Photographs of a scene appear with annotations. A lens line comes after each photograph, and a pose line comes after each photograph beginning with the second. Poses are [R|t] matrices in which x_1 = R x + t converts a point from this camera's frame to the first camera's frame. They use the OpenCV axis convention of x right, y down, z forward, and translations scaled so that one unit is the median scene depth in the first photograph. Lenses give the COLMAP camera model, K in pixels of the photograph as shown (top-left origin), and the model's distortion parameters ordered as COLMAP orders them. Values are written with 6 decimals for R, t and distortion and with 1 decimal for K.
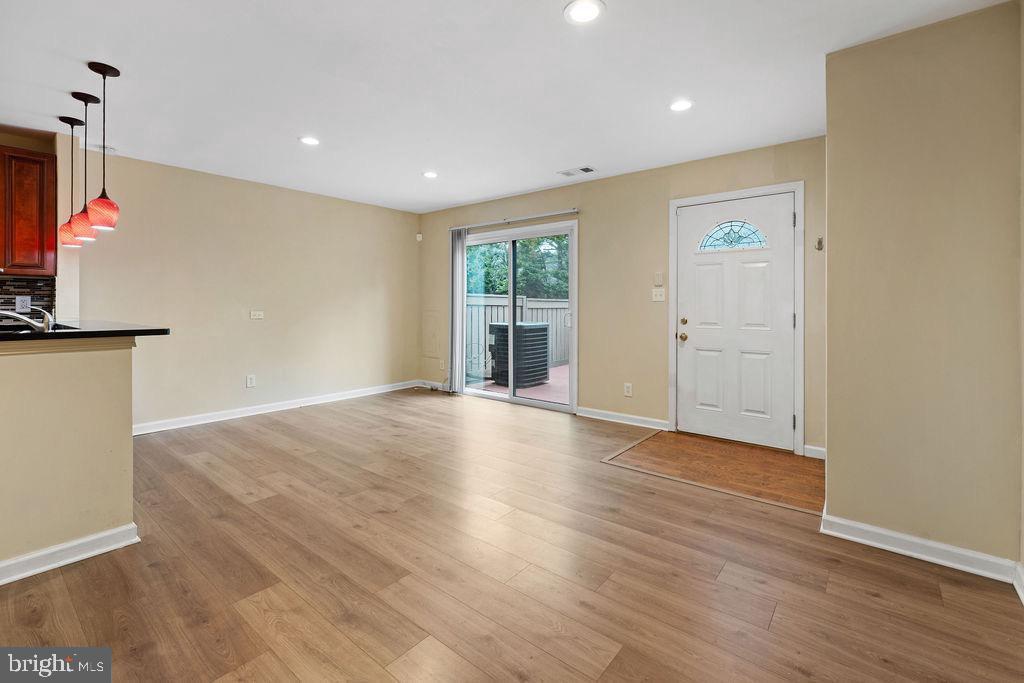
lens RADIAL K [[446.6, 0, 525.2], [0, 446.6, 300.9], [0, 0, 1]] dist [-0.008625, 0.000082]
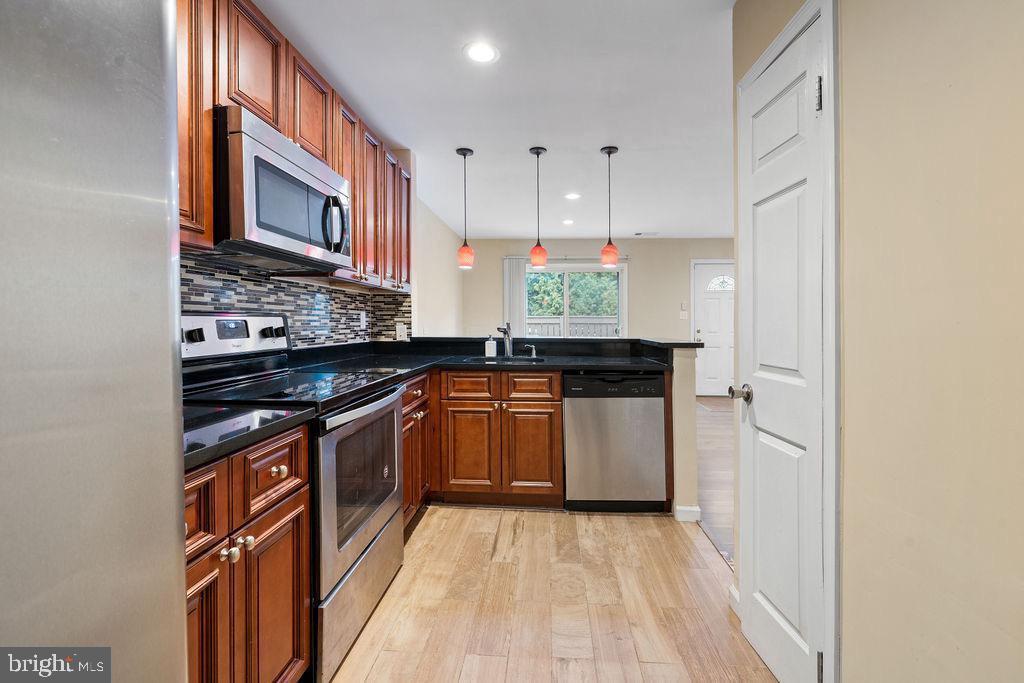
lens RADIAL K [[446.6, 0, 523.8], [0, 446.6, 328.9], [0, 0, 1]] dist [-0.008625, 0.000082]
pose [[0.811241, -0.005195, 0.584689, -1.528182], [-0.011682, 0.999617, 0.025090, -0.002626], [-0.584595, -0.027184, 0.810869, 0.026482]]
